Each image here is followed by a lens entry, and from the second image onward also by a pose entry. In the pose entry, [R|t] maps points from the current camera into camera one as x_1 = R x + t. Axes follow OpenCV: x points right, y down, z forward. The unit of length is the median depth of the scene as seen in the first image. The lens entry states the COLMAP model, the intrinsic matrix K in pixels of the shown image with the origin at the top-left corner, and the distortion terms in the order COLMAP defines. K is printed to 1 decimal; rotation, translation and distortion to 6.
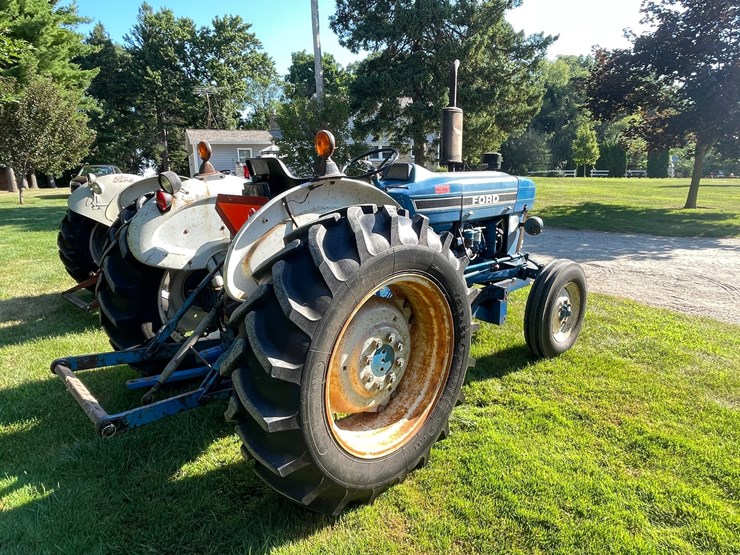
lens RADIAL K [[472.9, 0, 369.1], [0, 472.9, 276.8], [0, 0, 1]] dist [0.000576, -0.002564]
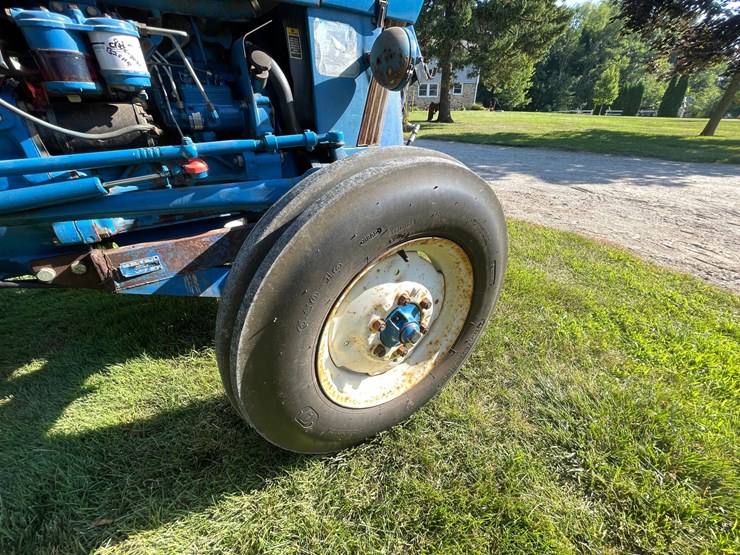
lens RADIAL K [[297.5, 0, 368.8], [0, 297.5, 277.2], [0, 0, 1]] dist [-0.003306, -0.000334]
pose [[0.983180, 0.097686, -0.154322, 0.138298], [-0.050221, 0.956970, 0.285807, -0.004629], [0.175601, -0.273249, 0.945780, 0.268535]]
